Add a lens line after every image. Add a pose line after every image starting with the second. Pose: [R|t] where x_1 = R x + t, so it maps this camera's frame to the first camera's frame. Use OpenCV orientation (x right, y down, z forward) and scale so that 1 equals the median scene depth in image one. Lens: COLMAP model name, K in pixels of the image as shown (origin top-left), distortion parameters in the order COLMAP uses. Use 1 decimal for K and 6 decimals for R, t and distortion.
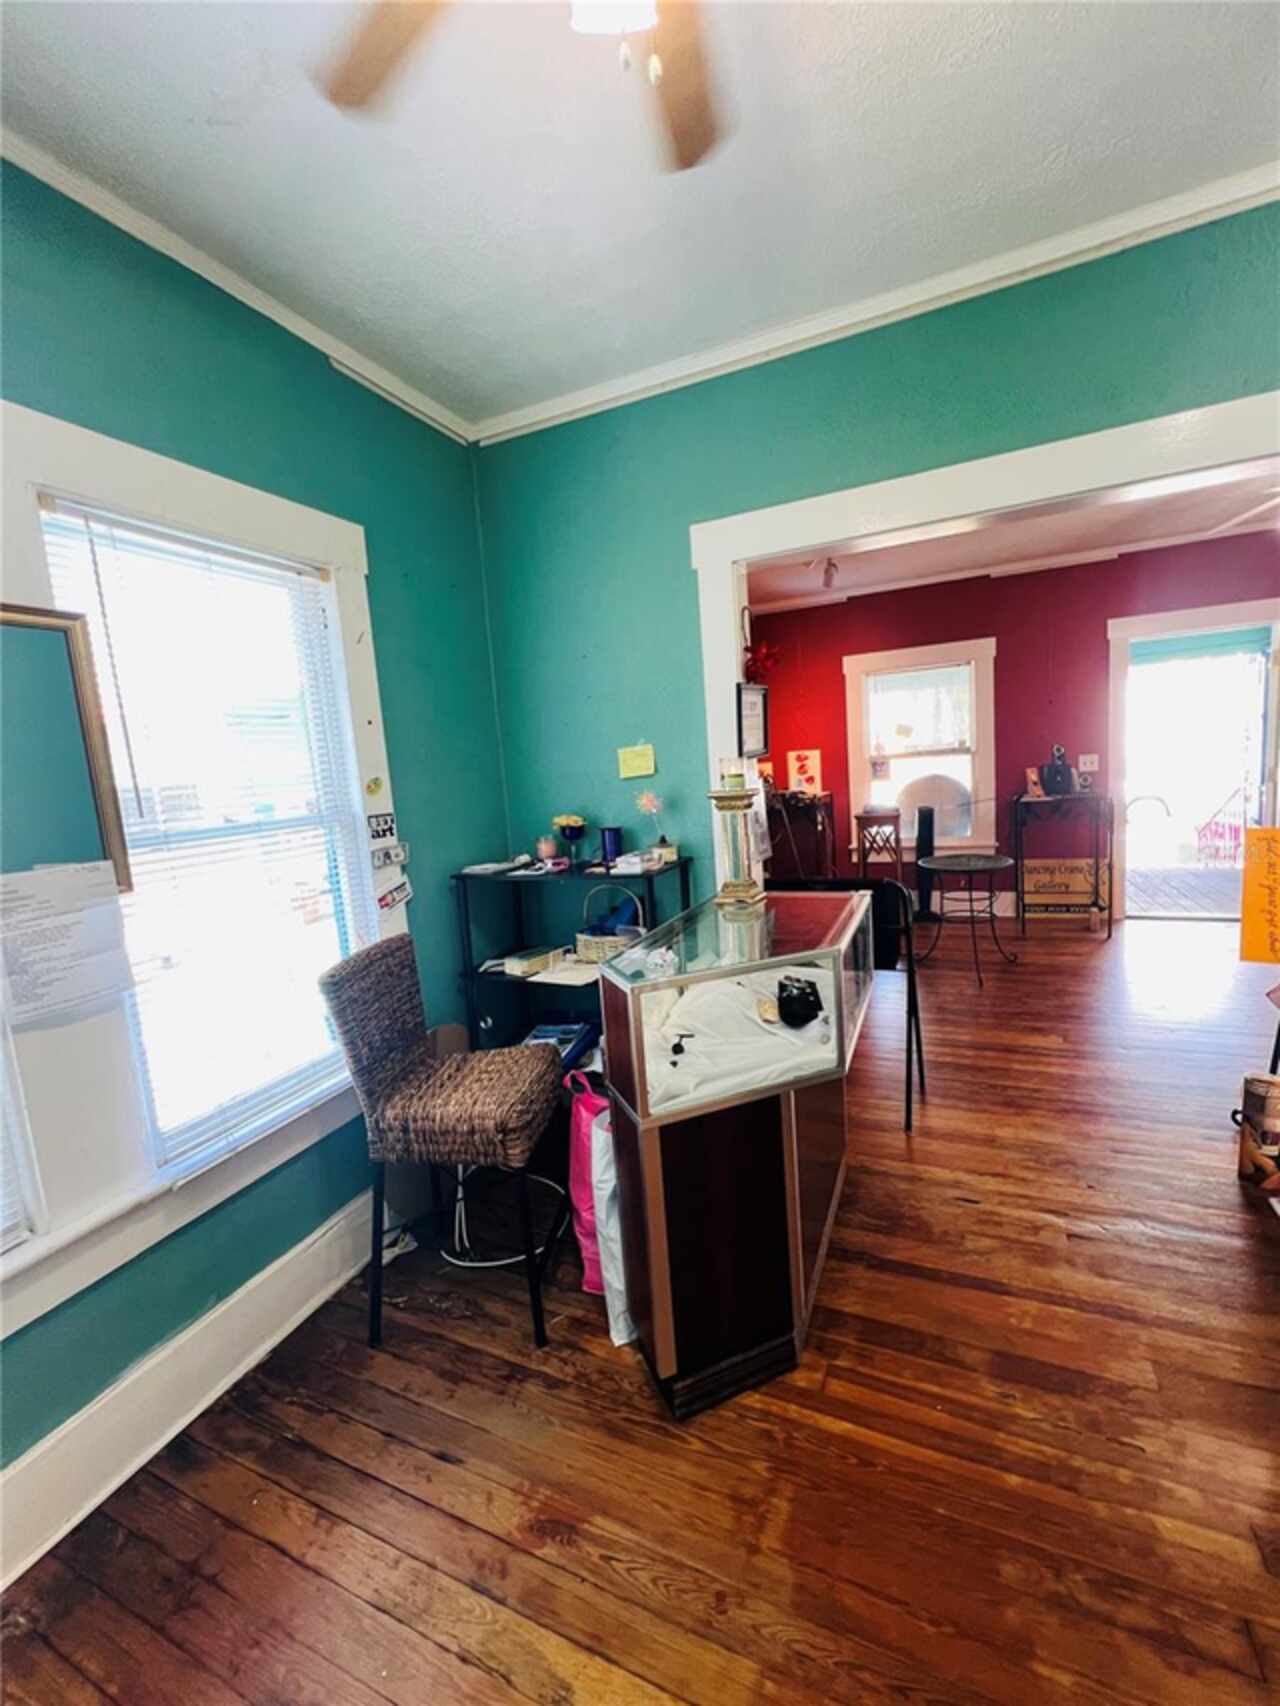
lens RADIAL K [[686.6, 0, 643.3], [0, 686.6, 850.5], [0, 0, 1]] dist [-0.001890, 0.000762]
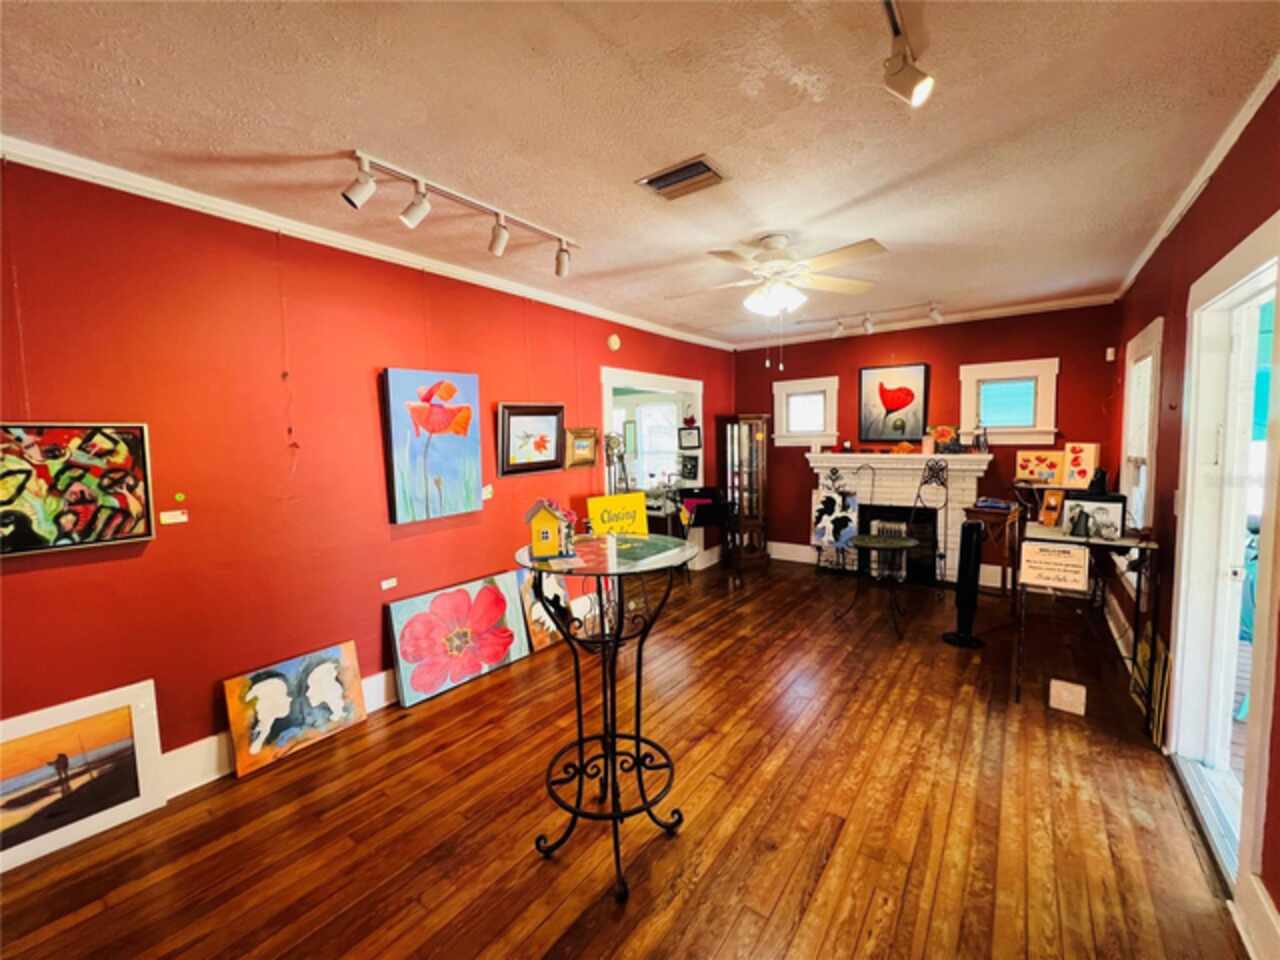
lens RADIAL K [[515.1, 0, 640.0], [0, 515.1, 475.7], [0, 0, 1]] dist [-0.001890, 0.000762]
pose [[-0.212933, 0.150421, -0.965419, 2.907111], [-0.085560, 0.981412, 0.171784, -0.457225], [0.973313, 0.119180, -0.196105, 1.401319]]
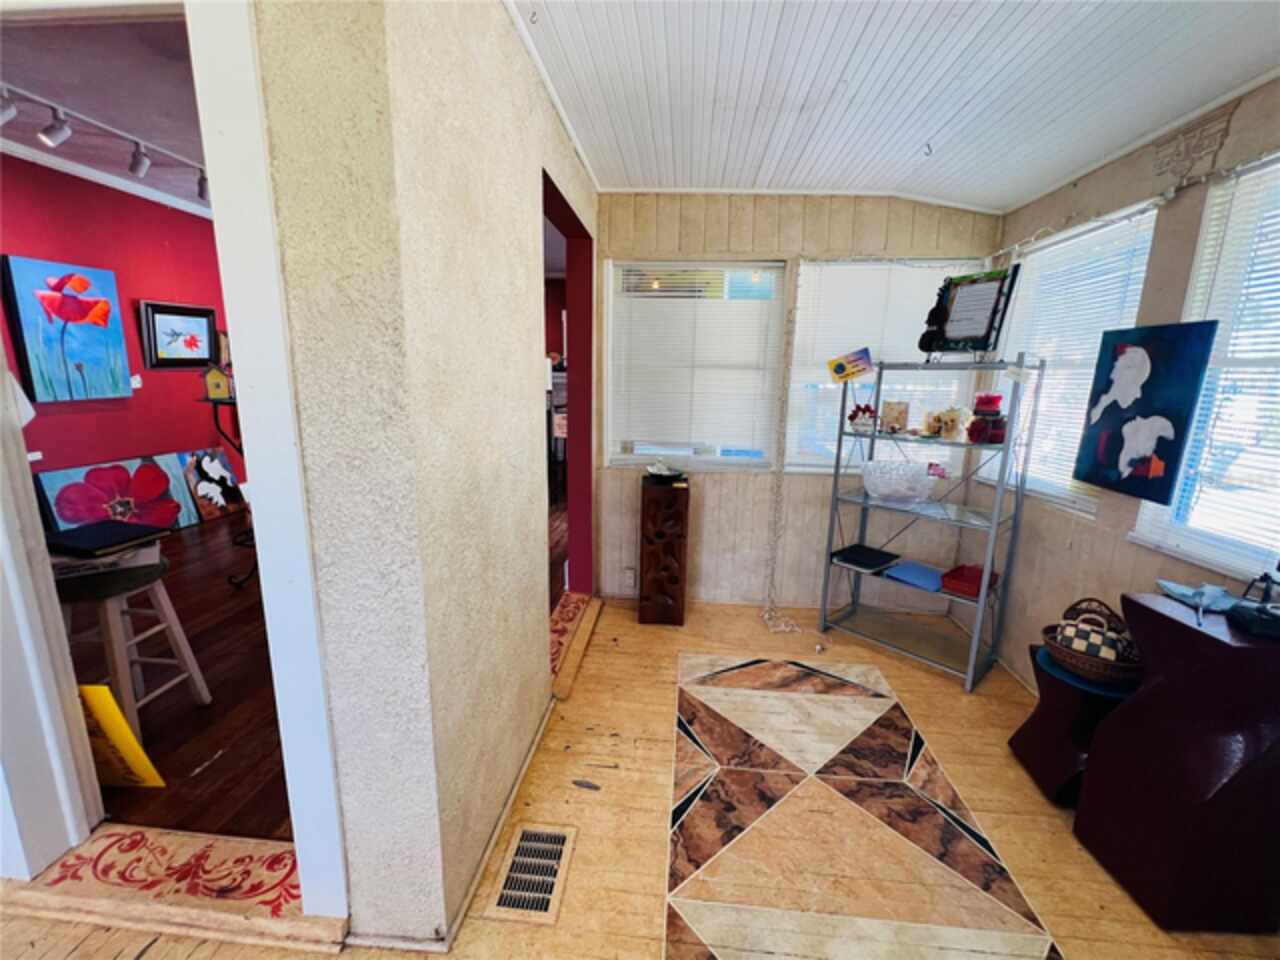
lens RADIAL K [[515.1, 0, 640.0], [0, 515.1, 475.7], [0, 0, 1]] dist [-0.001890, 0.000762]
pose [[0.322366, 0.266259, -0.908398, 3.769462], [-0.164459, 0.960787, 0.223253, -0.465555], [0.932220, 0.077425, 0.353513, 1.665184]]
